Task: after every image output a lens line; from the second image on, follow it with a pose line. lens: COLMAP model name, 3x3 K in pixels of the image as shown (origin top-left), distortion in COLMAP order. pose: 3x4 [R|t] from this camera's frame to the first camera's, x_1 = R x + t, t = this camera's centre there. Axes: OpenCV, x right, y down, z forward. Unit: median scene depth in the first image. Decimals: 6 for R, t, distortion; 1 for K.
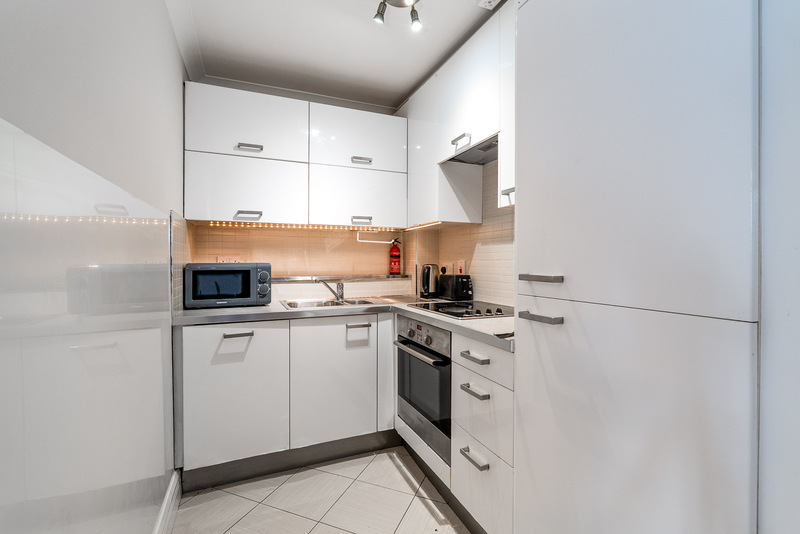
lens RADIAL K [[357.7, 0, 388.5], [0, 357.7, 264.8], [0, 0, 1]] dist [-0.005854, 0.001160]
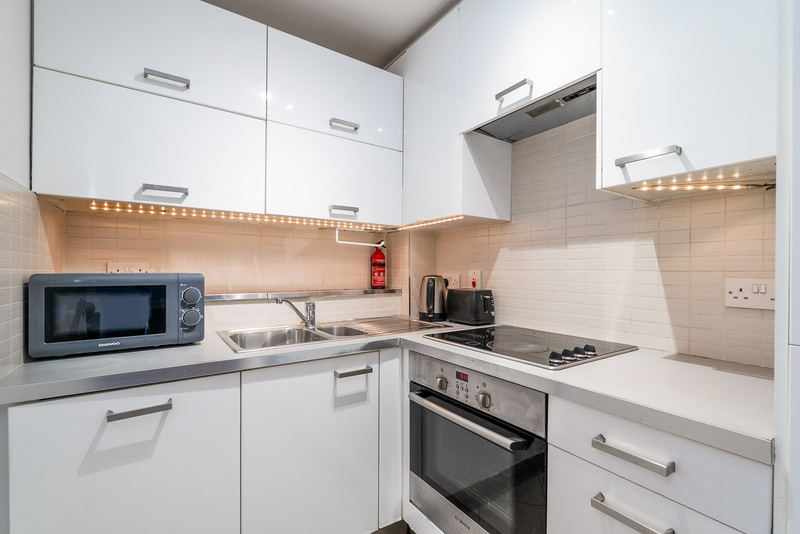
lens RADIAL K [[357.7, 0, 396.6], [0, 357.7, 273.9], [0, 0, 1]] dist [-0.005854, 0.001160]
pose [[0.979790, 0.003060, 0.200007, -0.127066], [-0.003106, 0.999995, -0.000083, -0.004896], [-0.200006, -0.000540, 0.979794, 0.334456]]
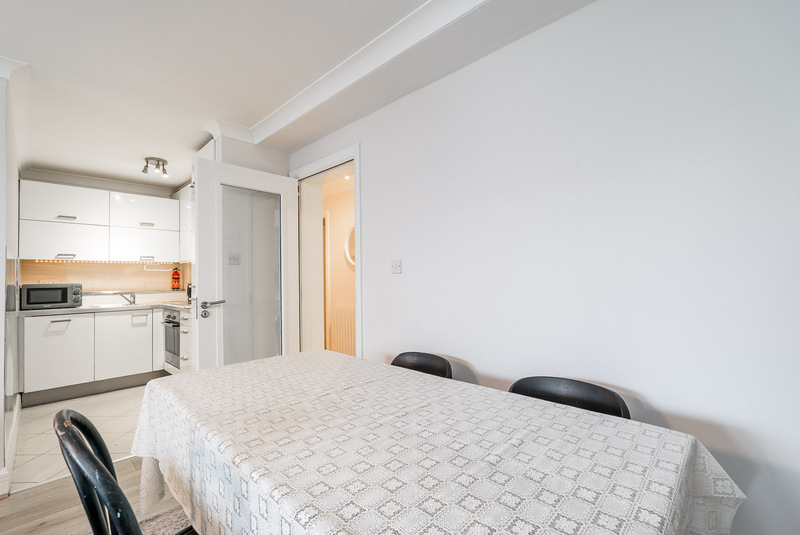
lens RADIAL K [[357.7, 0, 400.2], [0, 357.7, 273.3], [0, 0, 1]] dist [-0.005854, 0.001160]
pose [[0.912007, -0.006992, 0.410115, 0.383058], [0.017655, 0.999597, -0.022219, 0.011294], [-0.409794, 0.027505, 0.911763, -1.246597]]
